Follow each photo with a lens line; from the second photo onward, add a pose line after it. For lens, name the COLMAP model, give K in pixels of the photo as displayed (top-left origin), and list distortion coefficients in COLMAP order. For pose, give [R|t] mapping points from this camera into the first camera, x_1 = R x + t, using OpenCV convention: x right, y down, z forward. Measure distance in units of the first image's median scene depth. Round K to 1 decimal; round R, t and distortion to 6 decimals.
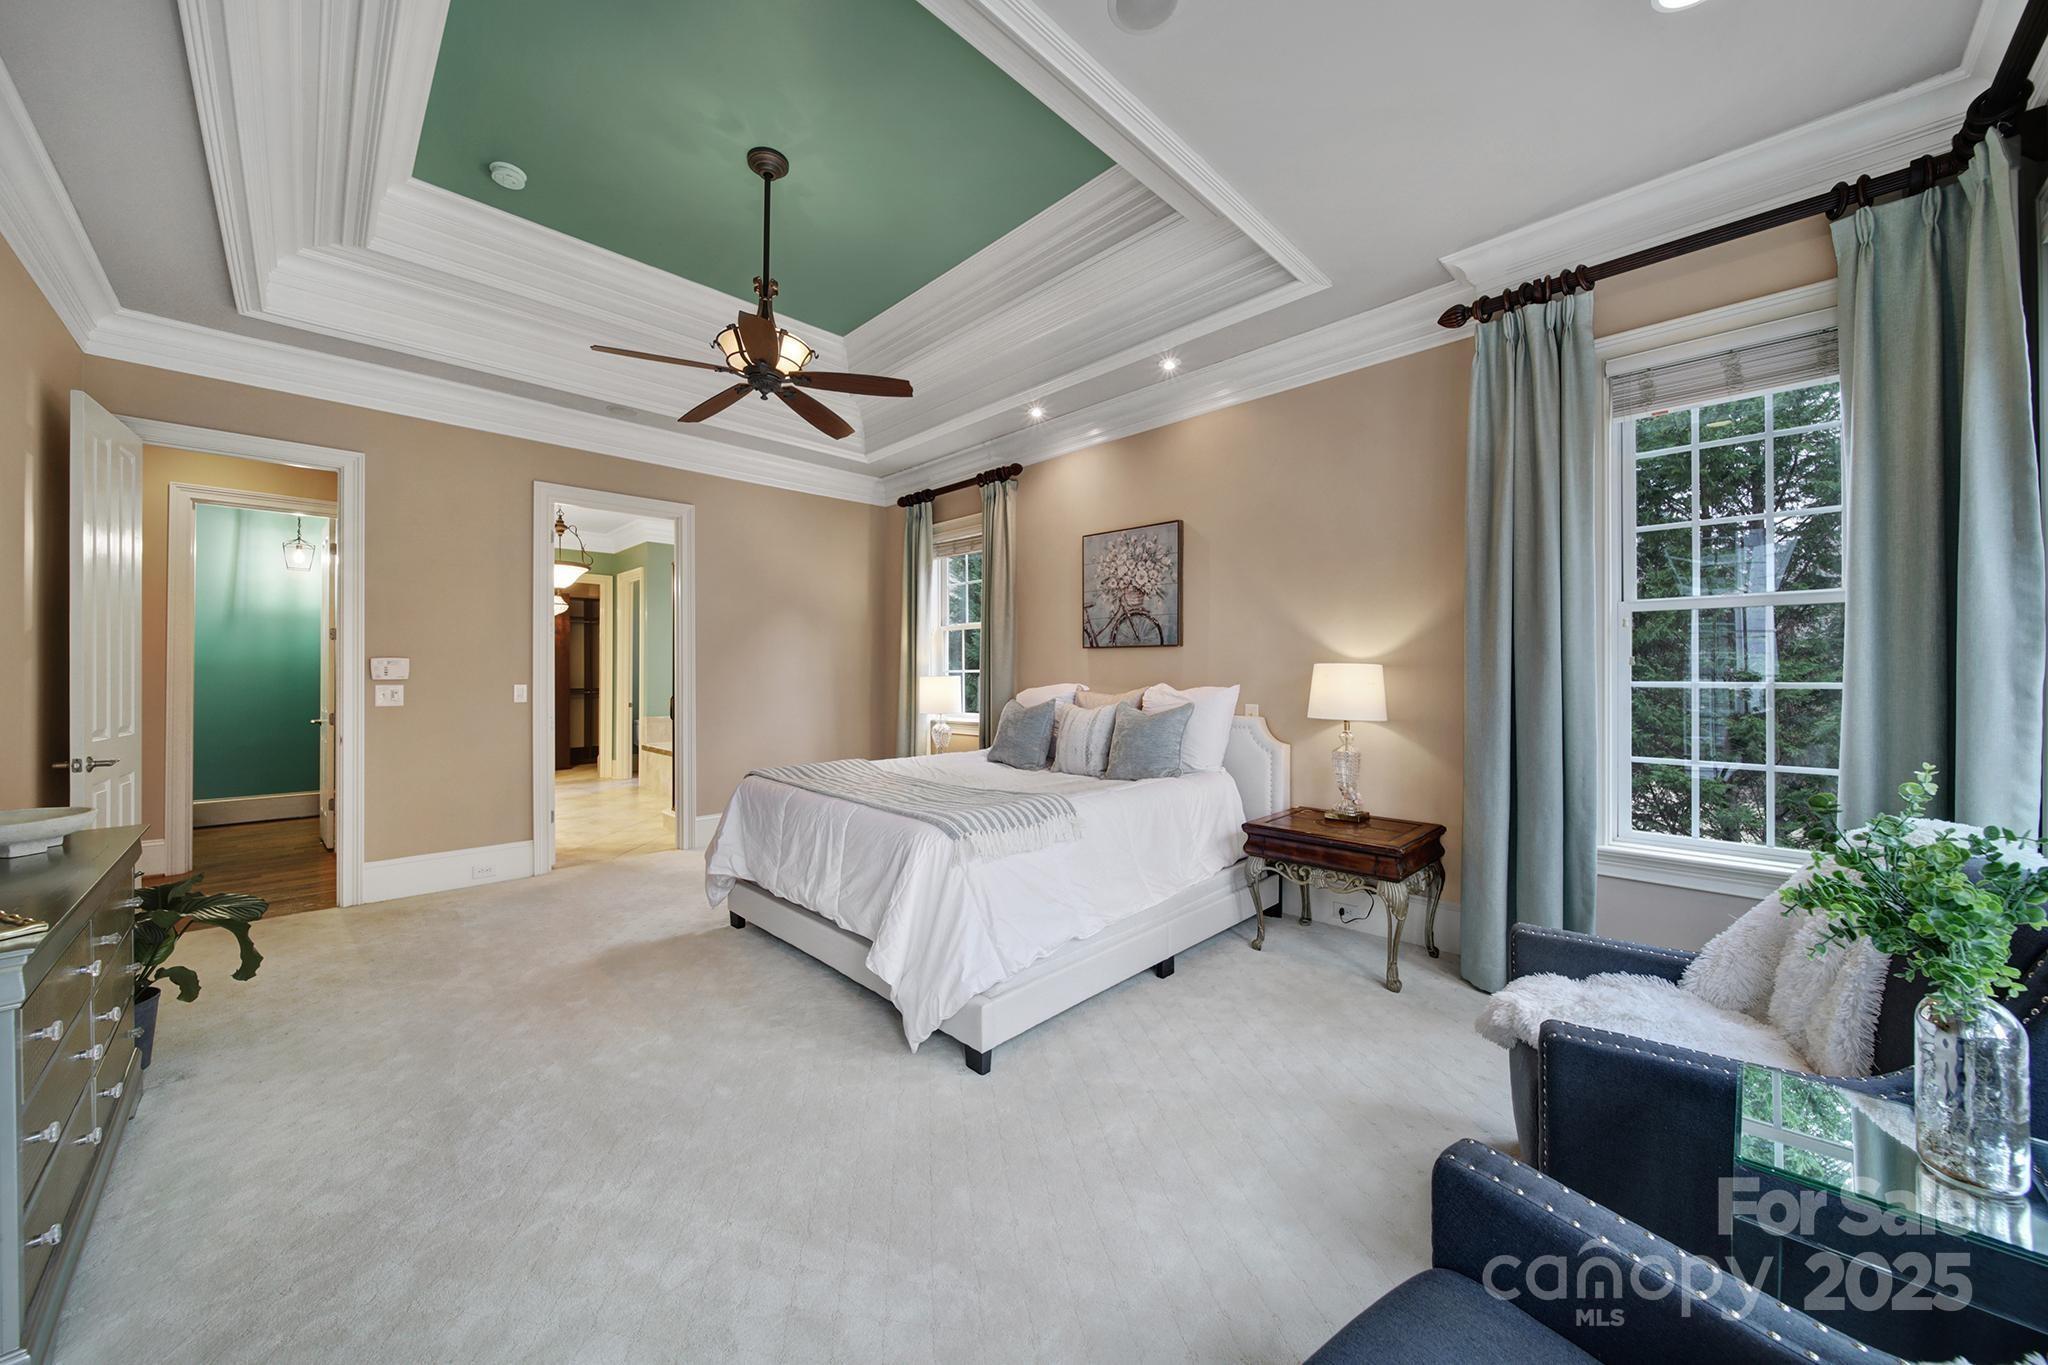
lens RADIAL K [[722.2, 0, 1027.9], [0, 722.2, 675.1], [0, 0, 1]] dist [-0.001589, -0.000097]
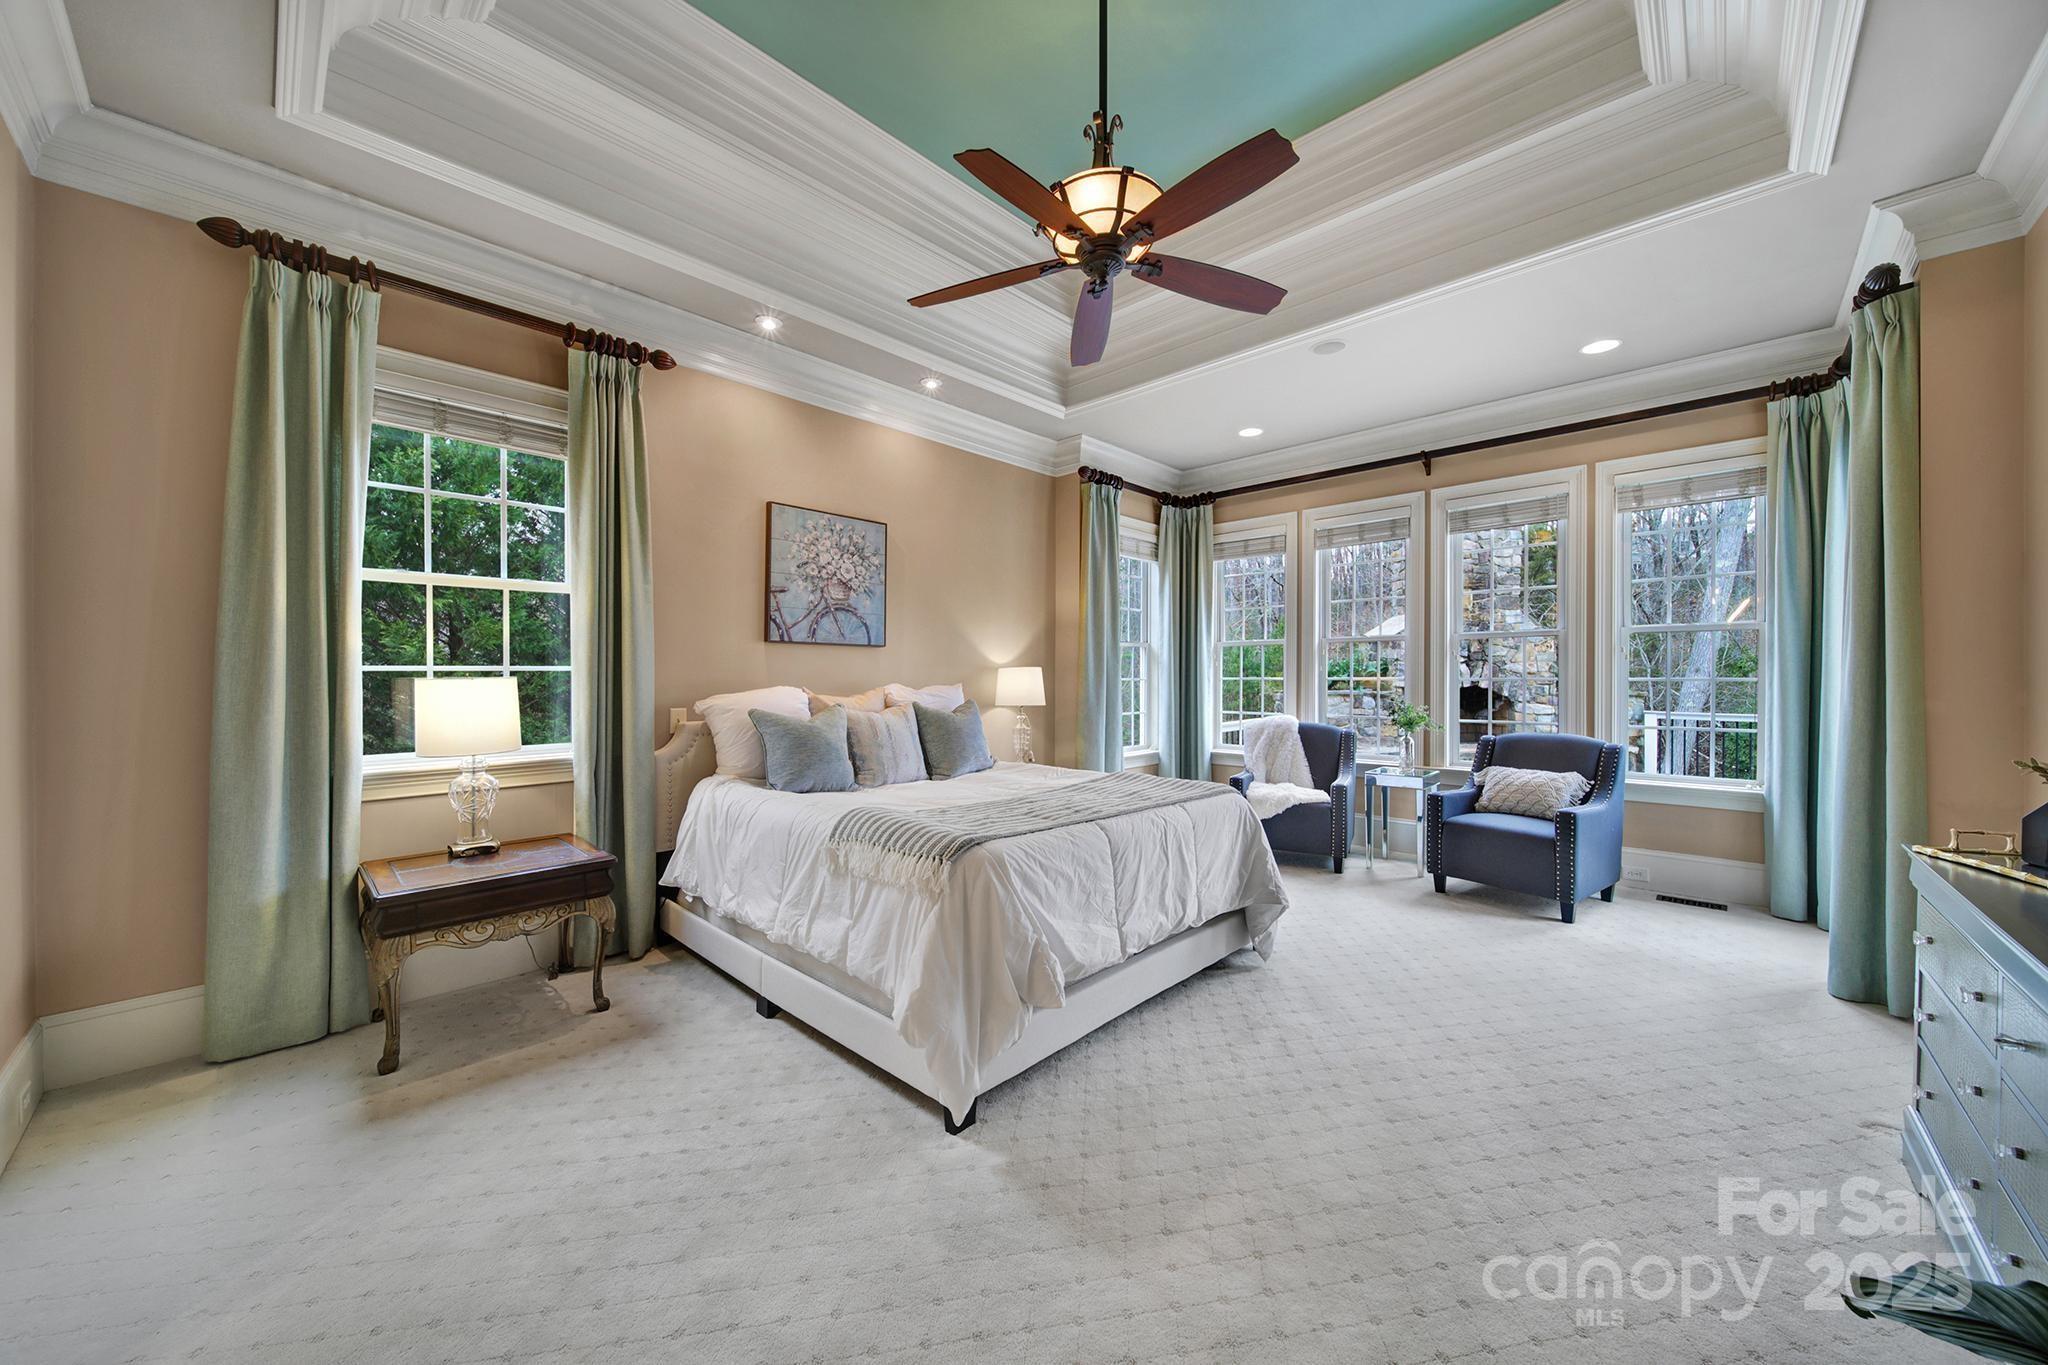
lens RADIAL K [[722.2, 0, 1028.4], [0, 722.2, 677.0], [0, 0, 1]] dist [-0.001589, -0.000097]
pose [[-0.017646, -0.008329, 0.999810, -0.770685], [-0.005657, 0.999950, 0.008230, -0.007471], [-0.999828, -0.005511, -0.017692, 0.773887]]
